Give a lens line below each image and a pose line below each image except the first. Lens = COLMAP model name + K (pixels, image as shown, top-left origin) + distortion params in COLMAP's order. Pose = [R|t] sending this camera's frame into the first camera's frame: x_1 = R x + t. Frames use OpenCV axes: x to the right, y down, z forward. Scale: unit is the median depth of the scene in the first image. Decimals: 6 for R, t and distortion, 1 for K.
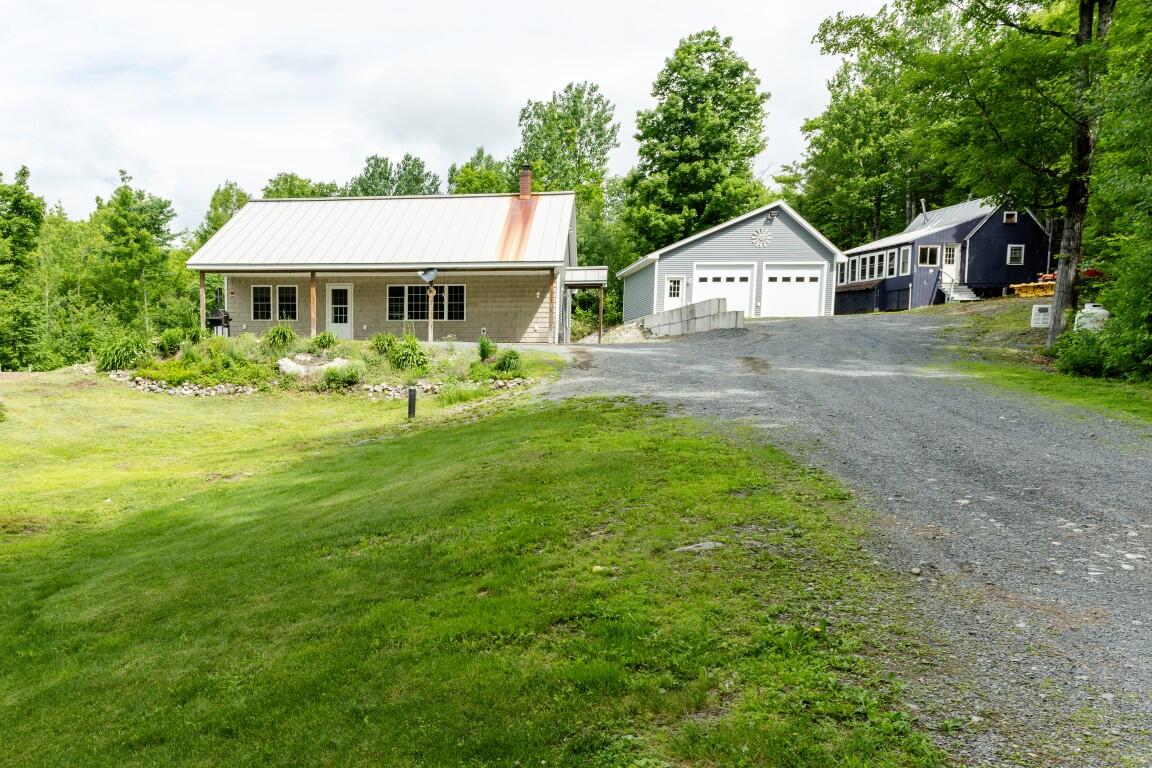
lens RADIAL K [[977.3, 0, 421.7], [0, 977.3, 465.6], [0, 0, 1]] dist [0.046032, -0.000951]
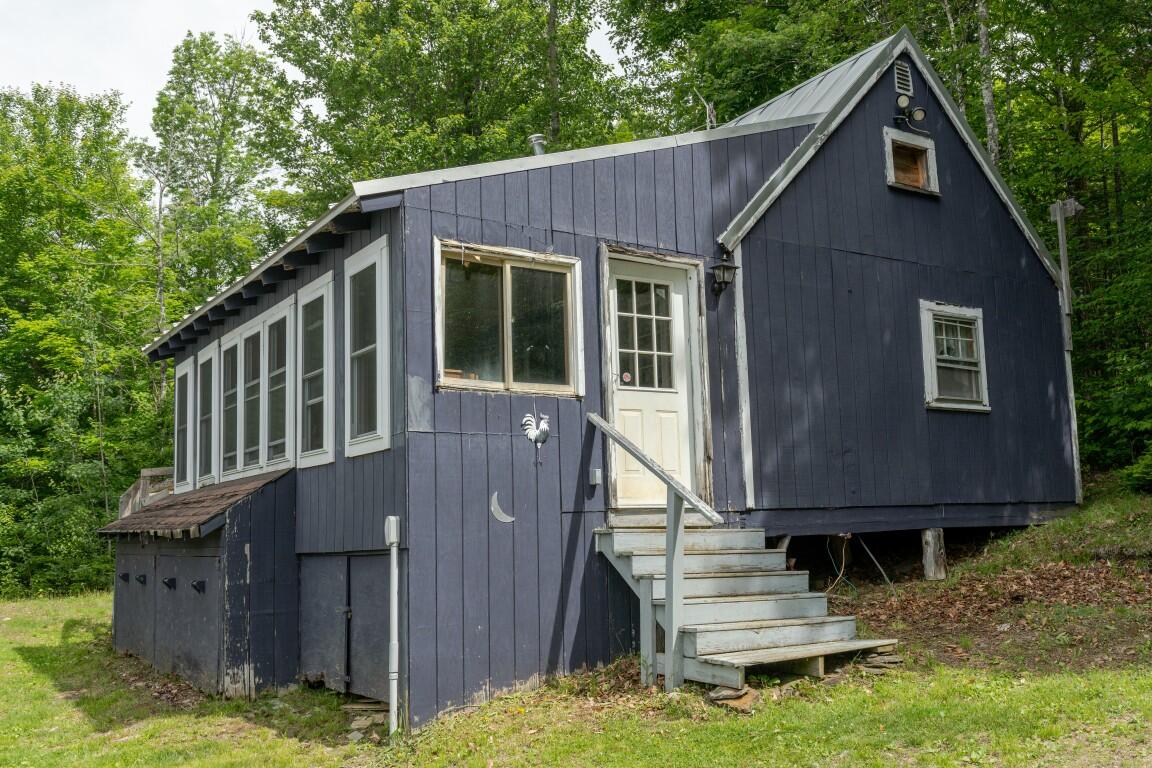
lens RADIAL K [[1055.8, 0, 576.0], [0, 1055.8, 384.0], [0, 0, 1]] dist [0.003577, 0.002481]
pose [[0.921344, 0.037940, 0.386893, 0.485973], [0.057208, 0.971159, -0.231470, -0.176365], [-0.384516, 0.235397, 0.892601, 0.909431]]
